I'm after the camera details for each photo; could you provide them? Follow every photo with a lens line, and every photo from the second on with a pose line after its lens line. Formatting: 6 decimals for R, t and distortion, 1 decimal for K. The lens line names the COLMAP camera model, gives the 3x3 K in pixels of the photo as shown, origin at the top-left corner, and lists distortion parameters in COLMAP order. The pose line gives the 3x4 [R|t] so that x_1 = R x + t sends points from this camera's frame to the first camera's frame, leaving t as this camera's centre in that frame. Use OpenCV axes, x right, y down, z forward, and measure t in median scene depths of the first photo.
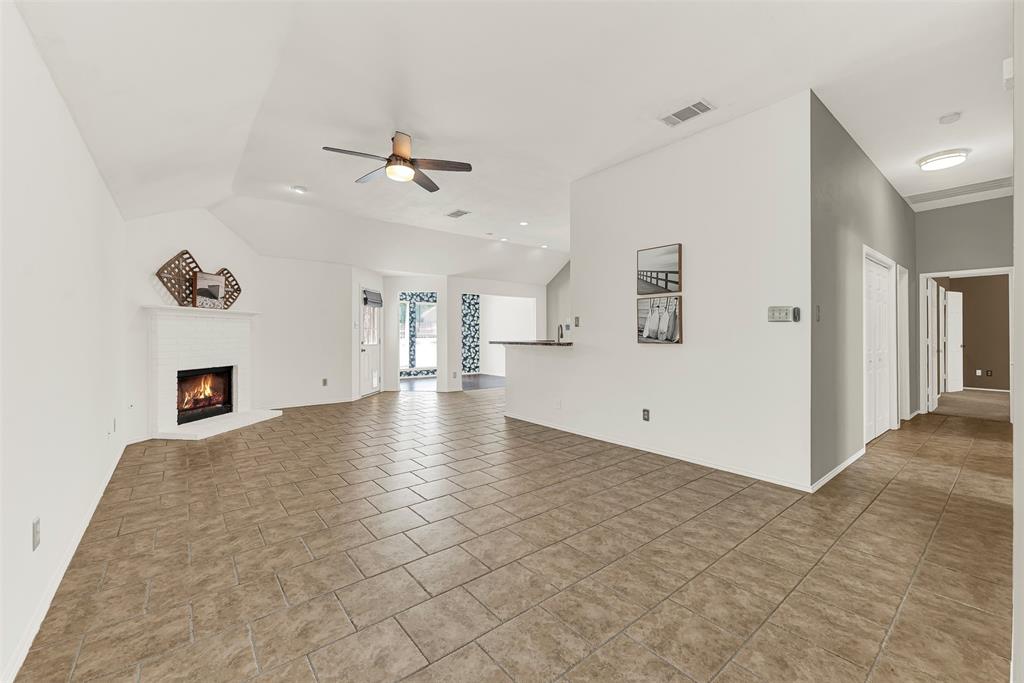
lens RADIAL K [[415.0, 0, 507.2], [0, 415.0, 330.5], [0, 0, 1]] dist [-0.000716, 0.000193]
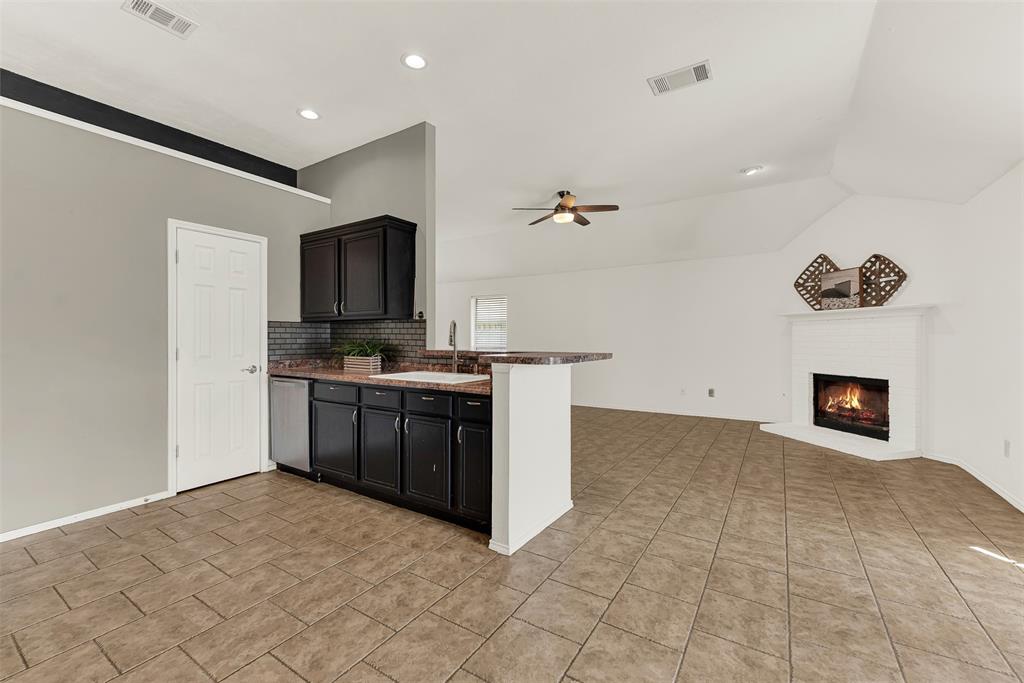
lens RADIAL K [[415.0, 0, 511.1], [0, 415.0, 341.5], [0, 0, 1]] dist [-0.000716, 0.000193]
pose [[-0.945274, 0.004052, -0.326252, 0.257858], [0.004812, 0.999987, -0.001522, 0.015440], [0.326241, -0.003008, -0.945282, 1.668793]]
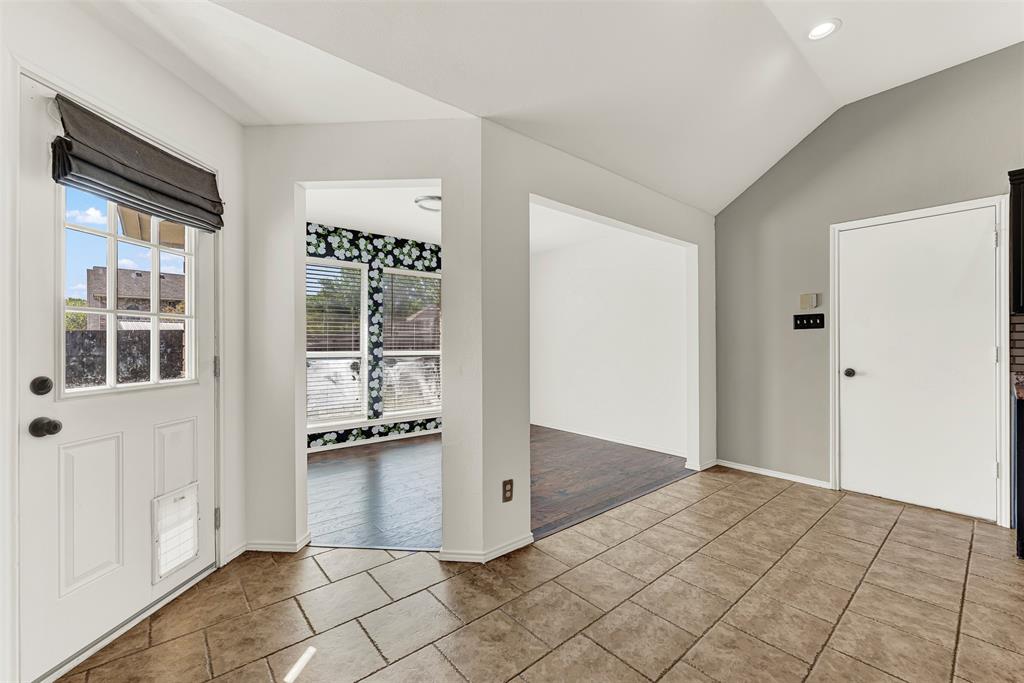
lens RADIAL K [[415.0, 0, 509.3], [0, 415.0, 340.3], [0, 0, 1]] dist [-0.000716, 0.000193]
pose [[0.999399, 0.001119, 0.034646, -0.220858], [-0.001276, 0.999989, 0.004495, 0.013335], [-0.034640, -0.004537, 0.999390, 1.193421]]
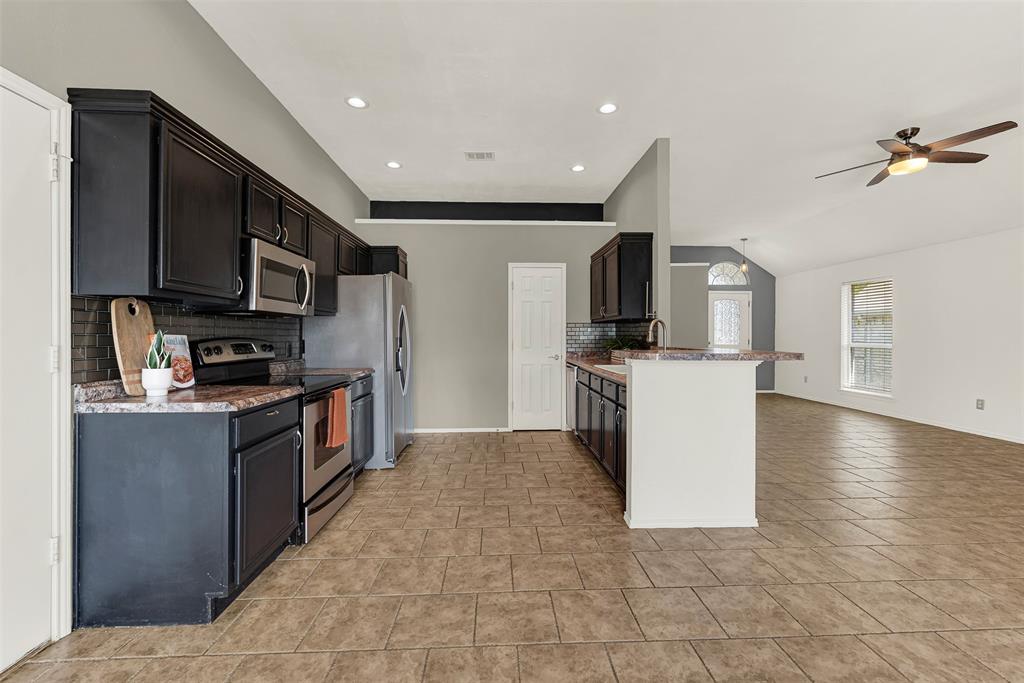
lens RADIAL K [[415.0, 0, 515.5], [0, 415.0, 336.1], [0, 0, 1]] dist [-0.000716, 0.000193]
pose [[-0.814029, 0.000961, 0.580823, -0.059206], [-0.004364, 0.999960, -0.007770, 0.016660], [-0.580808, -0.008860, -0.813992, 1.736686]]
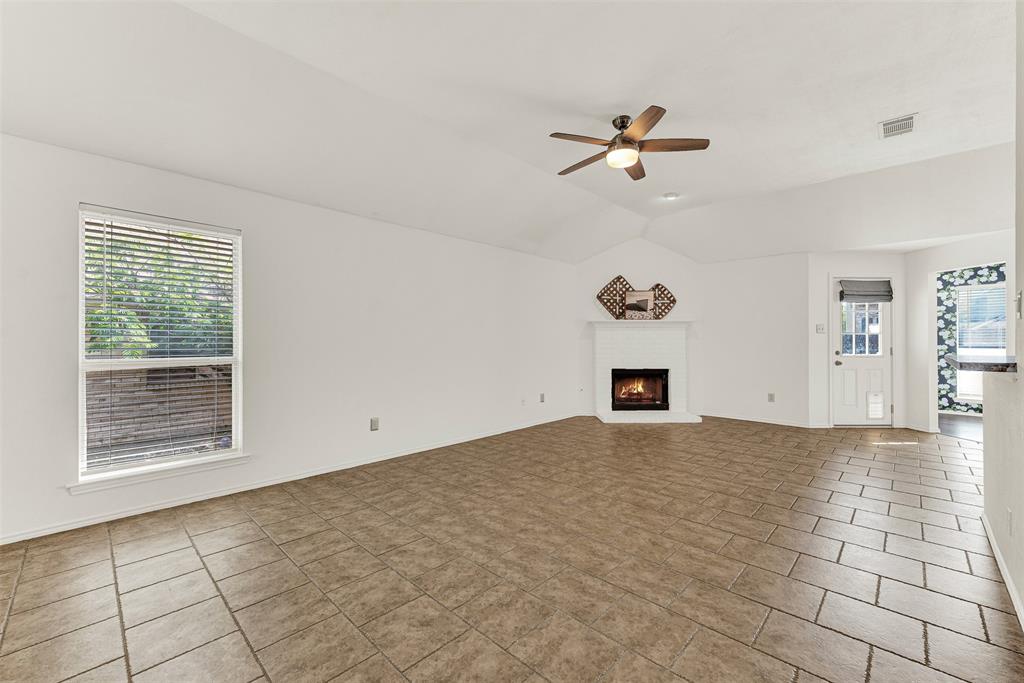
lens RADIAL K [[415.0, 0, 513.8], [0, 415.0, 340.2], [0, 0, 1]] dist [-0.000716, 0.000193]
pose [[0.136079, -0.003205, -0.990693, 0.441651], [0.007972, 0.999966, -0.002140, 0.006655], [0.990666, -0.007607, 0.136100, 0.490207]]
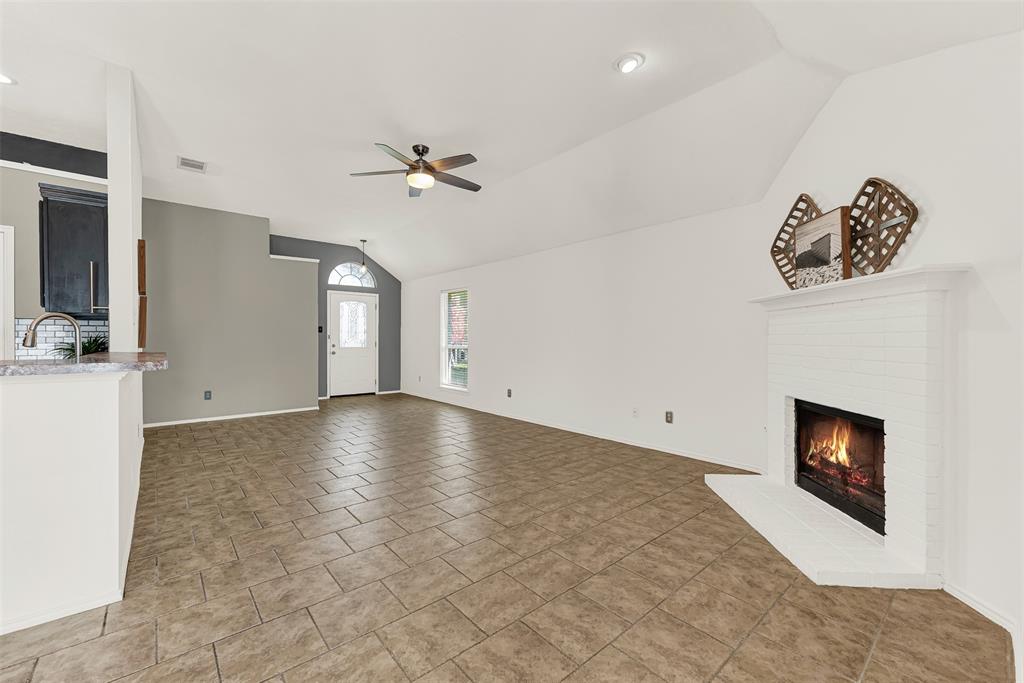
lens RADIAL K [[415.0, 0, 511.0], [0, 415.0, 340.6], [0, 0, 1]] dist [-0.000716, 0.000193]
pose [[-0.999128, 0.000486, -0.041759, -0.332030], [0.000644, 0.999993, -0.003779, 0.015009], [0.041757, -0.003803, -0.999121, 1.536692]]
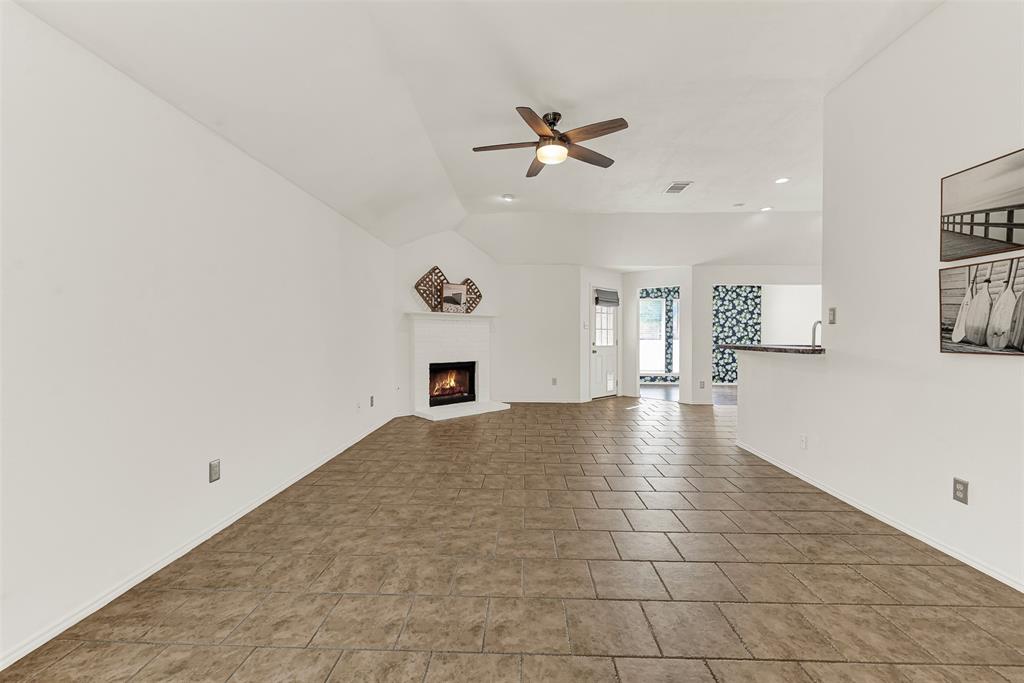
lens RADIAL K [[415.0, 0, 508.8], [0, 415.0, 340.6], [0, 0, 1]] dist [-0.000716, 0.000193]
pose [[0.761380, 0.012400, -0.648187, 0.191489], [0.001625, 0.999777, 0.021035, 0.002031], [0.648304, -0.017069, 0.761190, 0.191554]]
